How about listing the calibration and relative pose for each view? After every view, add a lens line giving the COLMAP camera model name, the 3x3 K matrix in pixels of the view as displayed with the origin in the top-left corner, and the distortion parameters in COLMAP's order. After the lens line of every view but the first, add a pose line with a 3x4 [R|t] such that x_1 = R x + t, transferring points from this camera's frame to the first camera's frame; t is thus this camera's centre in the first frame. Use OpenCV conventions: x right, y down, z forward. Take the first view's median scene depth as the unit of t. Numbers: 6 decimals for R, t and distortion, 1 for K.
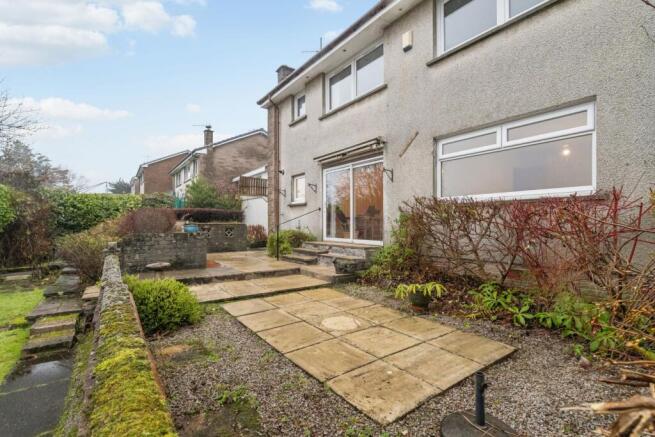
lens RADIAL K [[304.3, 0, 327.1], [0, 304.3, 224.9], [0, 0, 1]] dist [-0.003377, -0.000656]
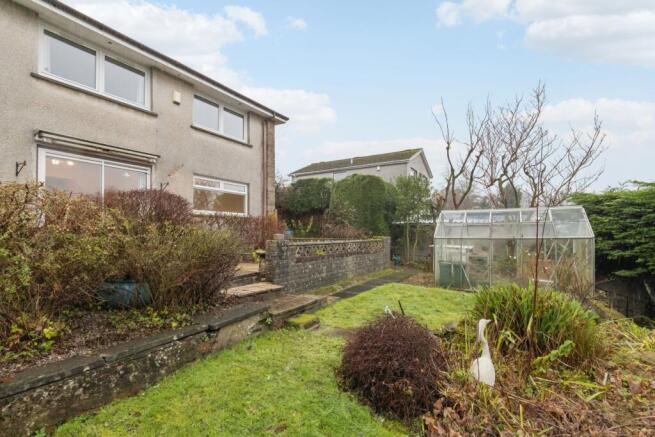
lens RADIAL K [[304.3, 0, 327.1], [0, 304.3, 224.9], [0, 0, 1]] dist [-0.003377, -0.000656]
pose [[-0.373935, 0.032007, 0.926903, -0.596466], [0.006759, 0.999472, -0.031786, 0.020033], [-0.927430, -0.005621, -0.373954, 0.398400]]
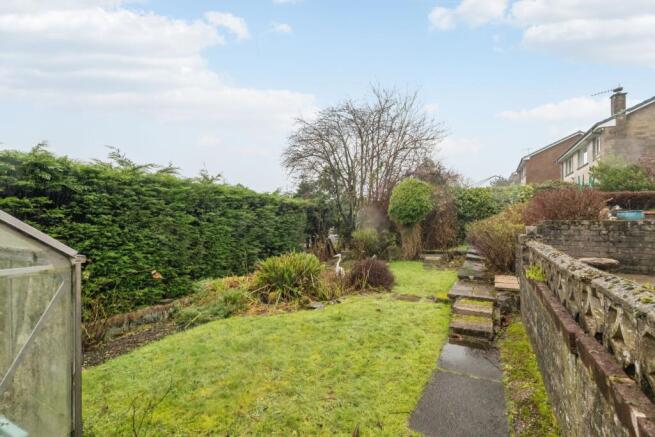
lens RADIAL K [[304.3, 0, 327.1], [0, 304.3, 224.9], [0, 0, 1]] dist [-0.003377, -0.000656]
pose [[0.448724, 0.017479, -0.893499, -0.153359], [-0.010205, 0.999844, 0.014435, 0.032781], [0.893612, 0.002640, 0.448833, 0.093490]]
